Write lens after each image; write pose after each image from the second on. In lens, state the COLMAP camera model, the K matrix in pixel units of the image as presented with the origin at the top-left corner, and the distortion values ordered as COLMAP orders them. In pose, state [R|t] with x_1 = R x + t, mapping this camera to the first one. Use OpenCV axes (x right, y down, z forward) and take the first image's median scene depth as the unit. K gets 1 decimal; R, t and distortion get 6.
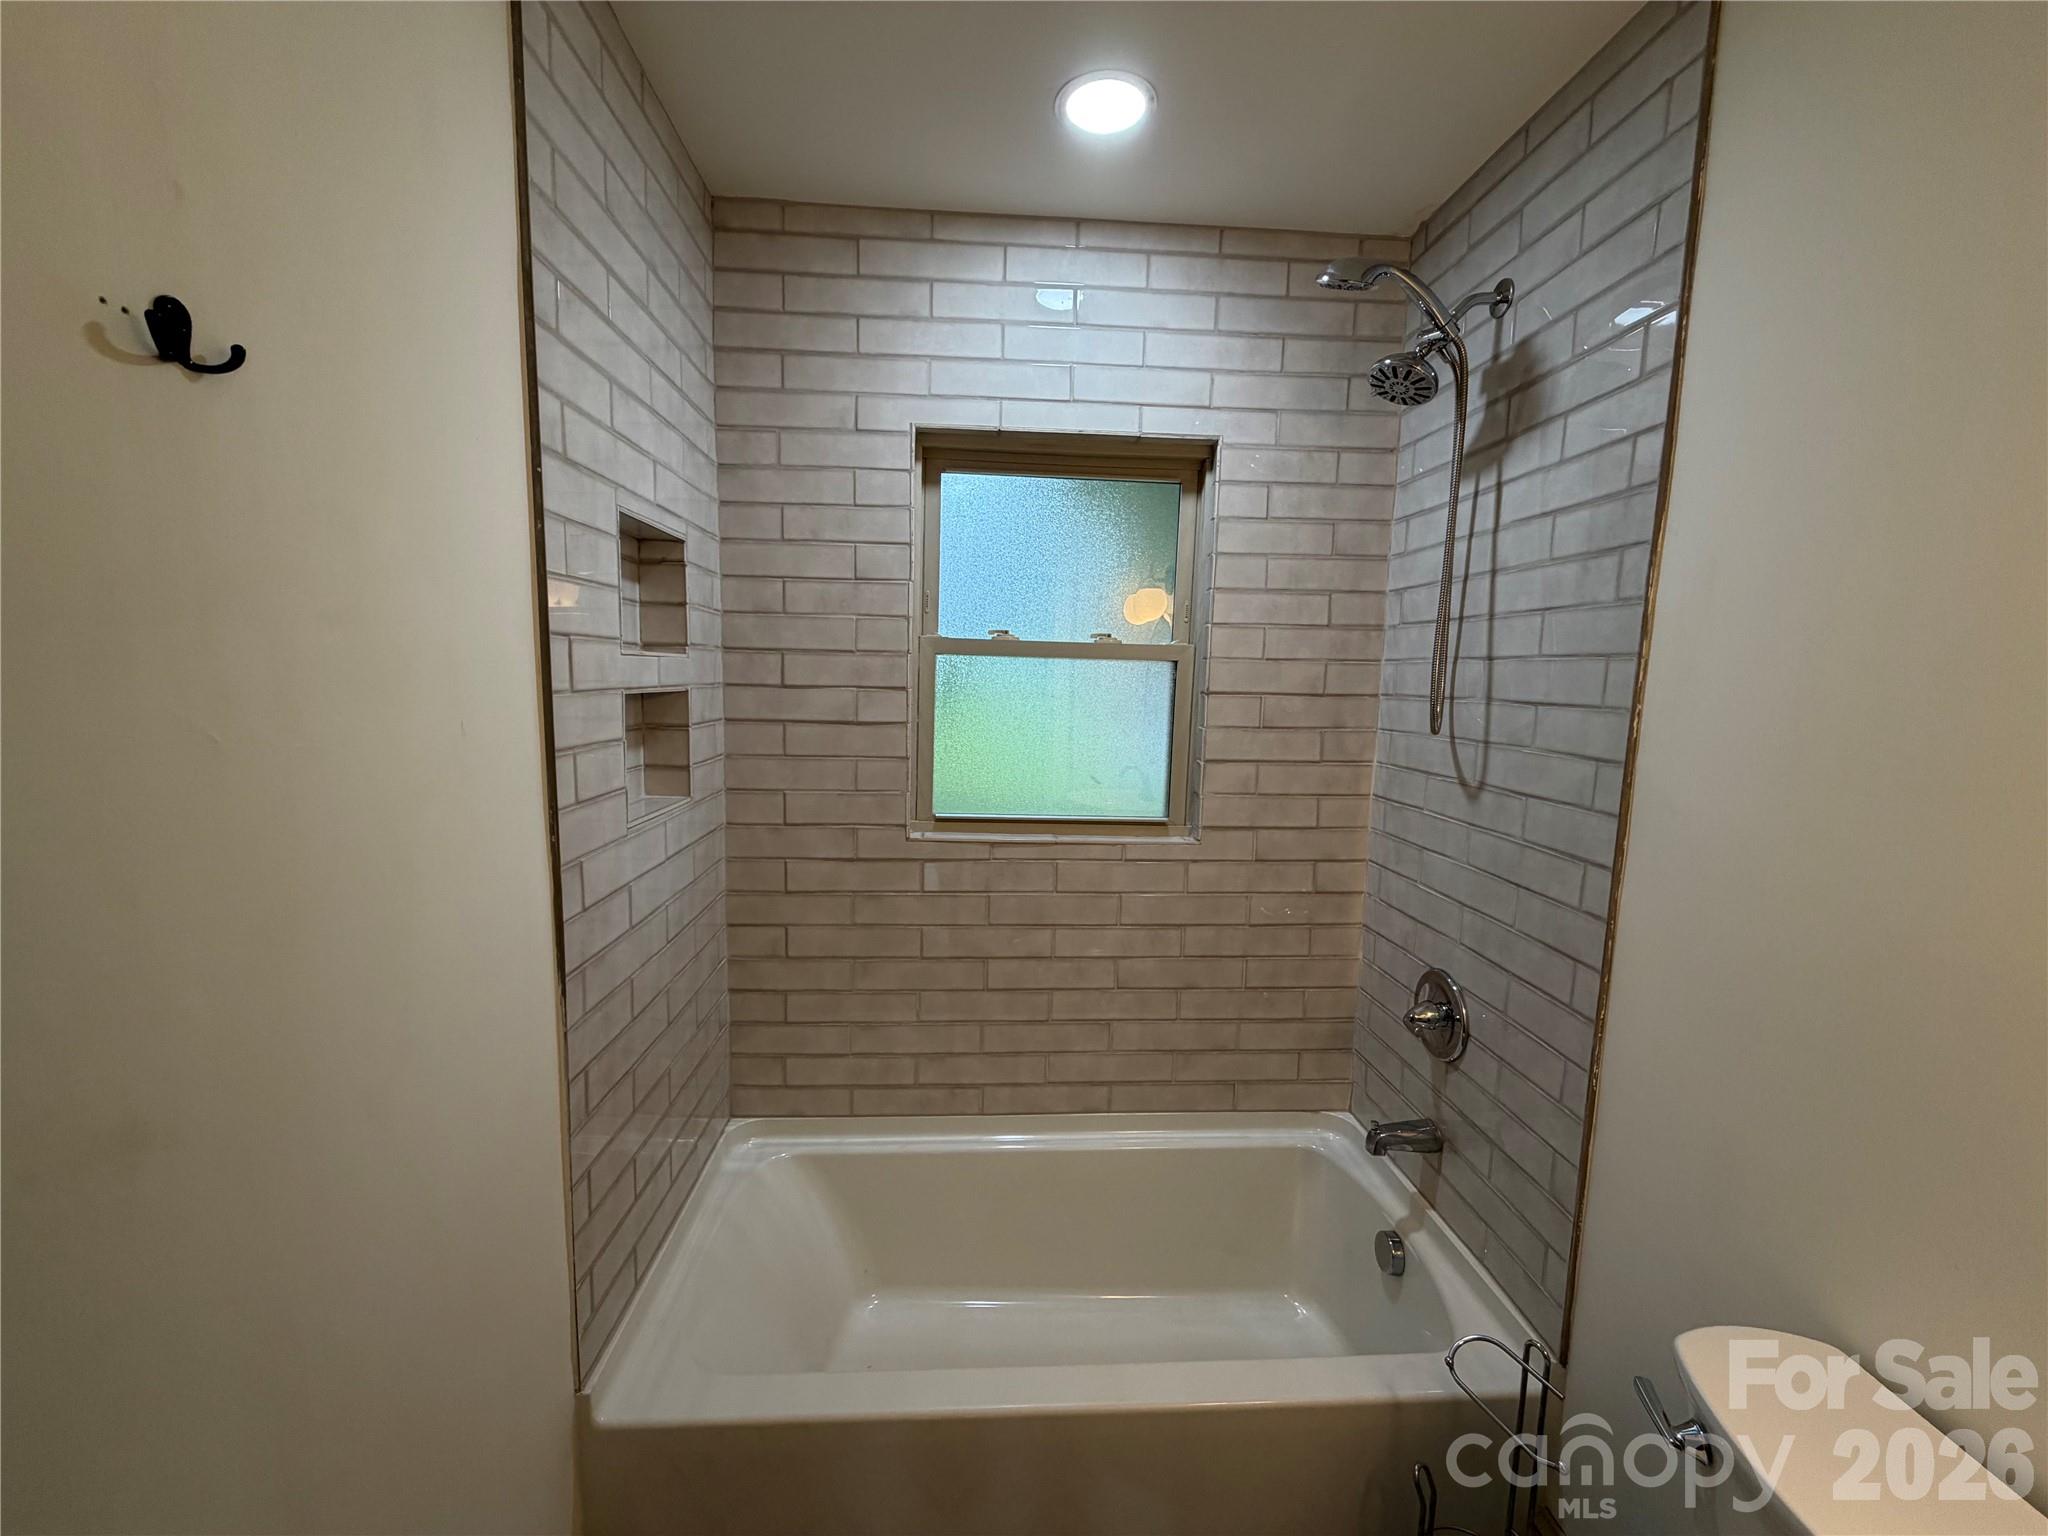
lens RADIAL K [[817.3, 0, 1018.2], [0, 817.3, 766.2], [0, 0, 1]] dist [0.001874, -0.000263]
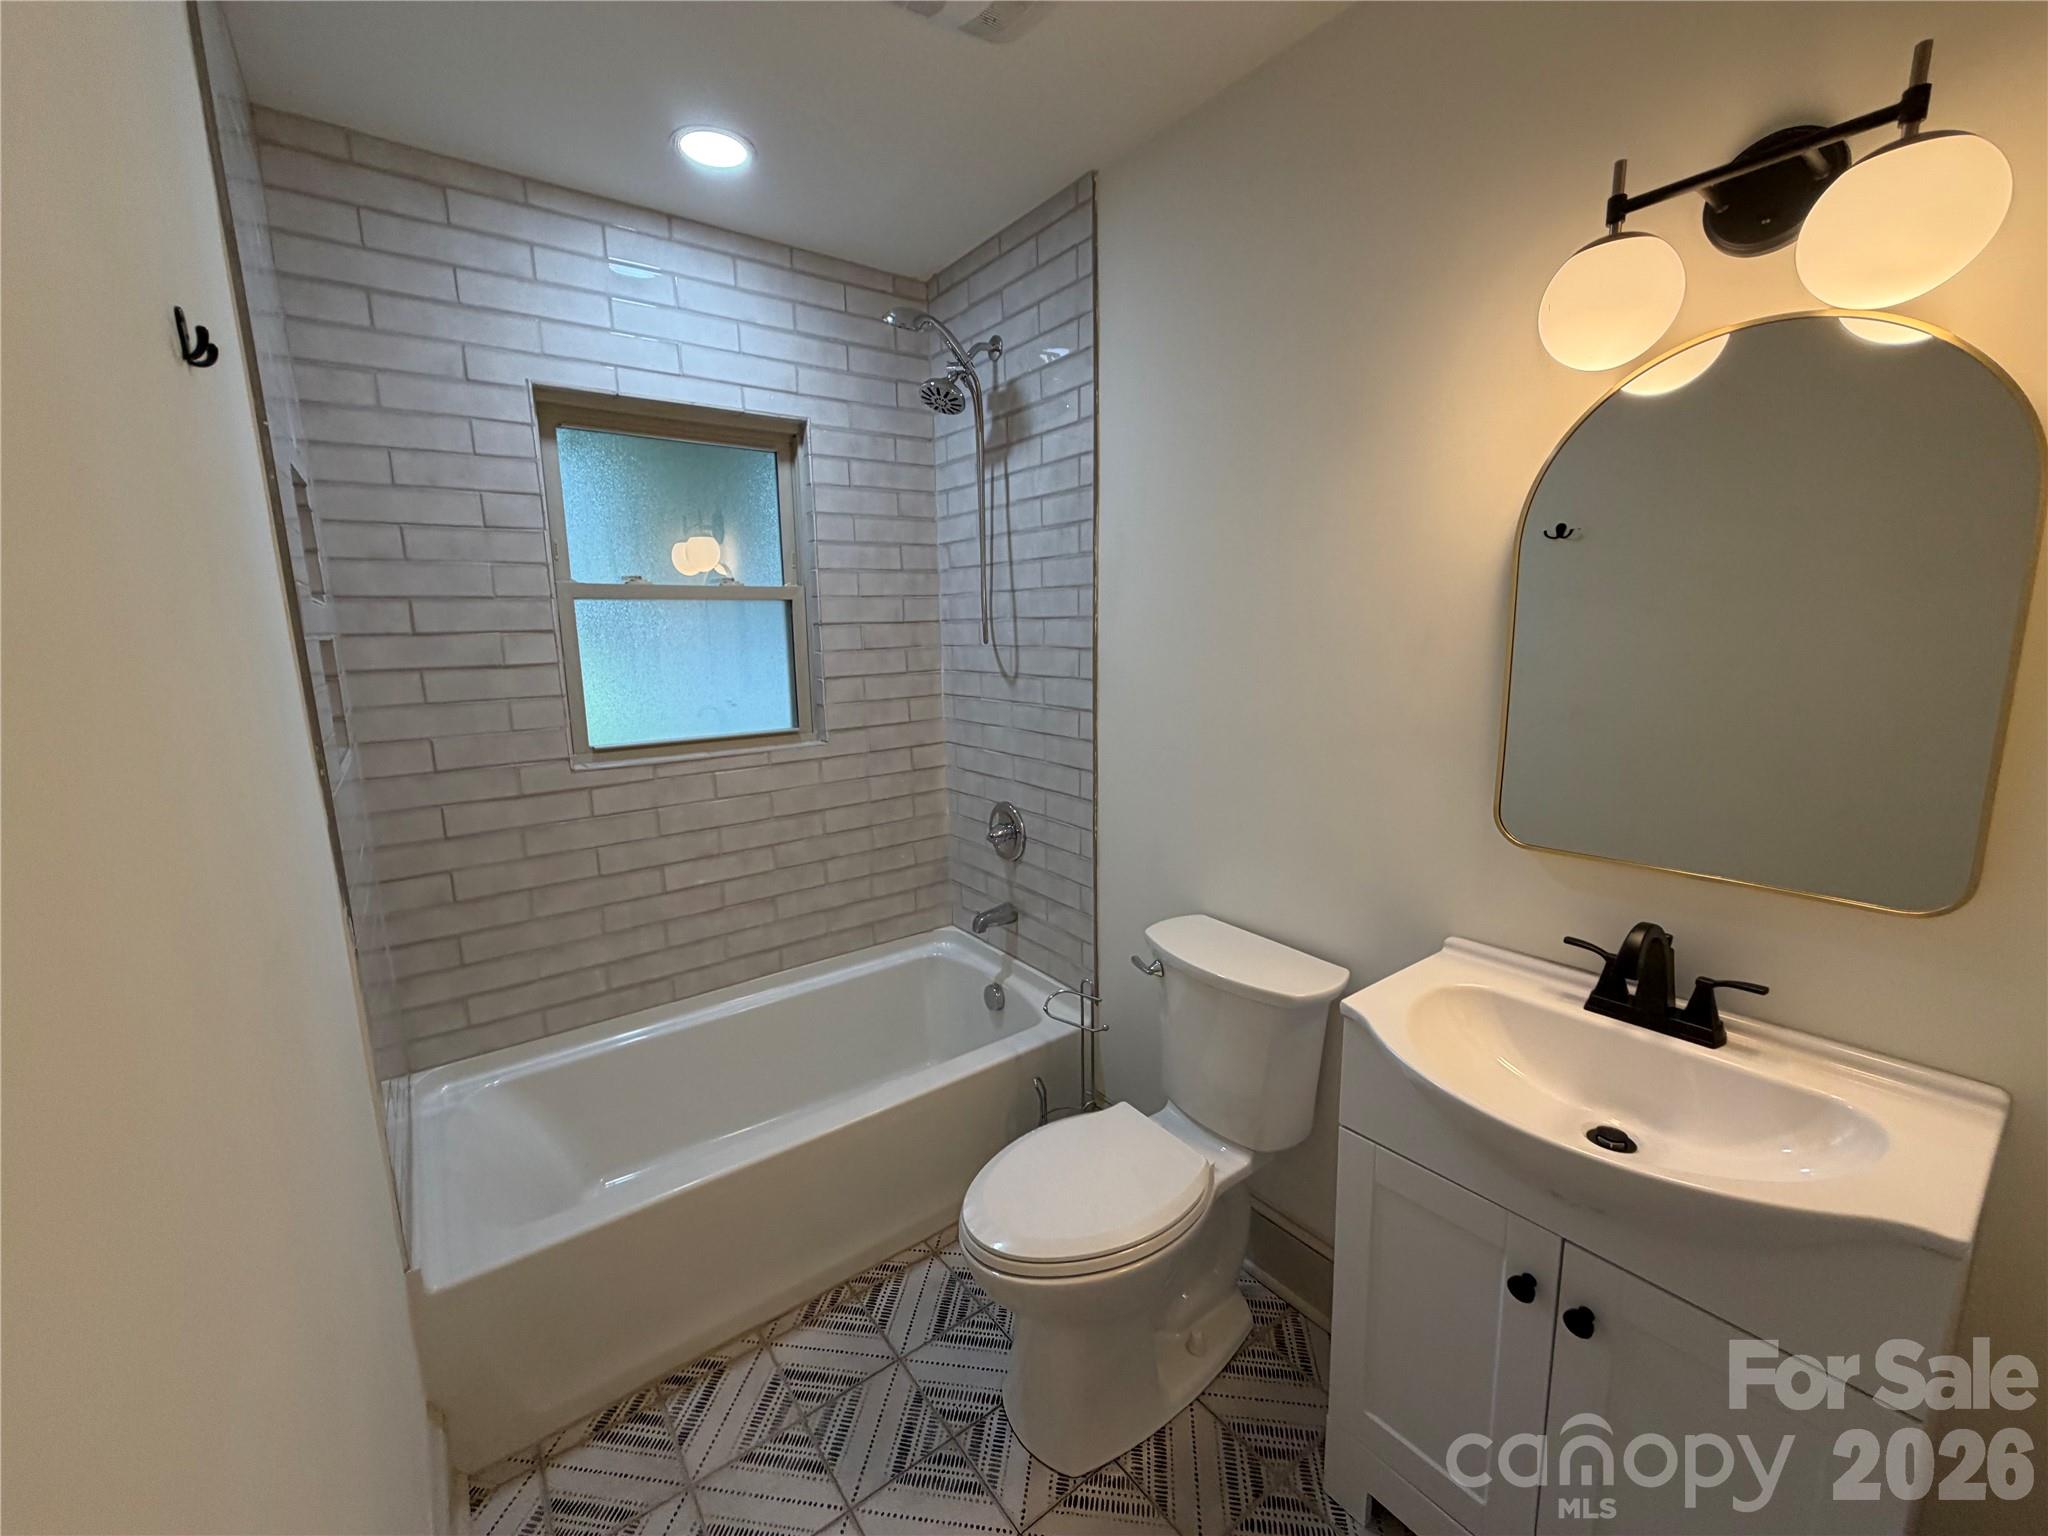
lens RADIAL K [[817.3, 0, 1025.2], [0, 817.3, 764.0], [0, 0, 1]] dist [0.001874, -0.000263]
pose [[0.830703, -0.133946, 0.540362, -0.233976], [0.101683, 0.990802, 0.089285, 0.046776], [-0.547351, -0.019224, 0.836682, -0.253444]]
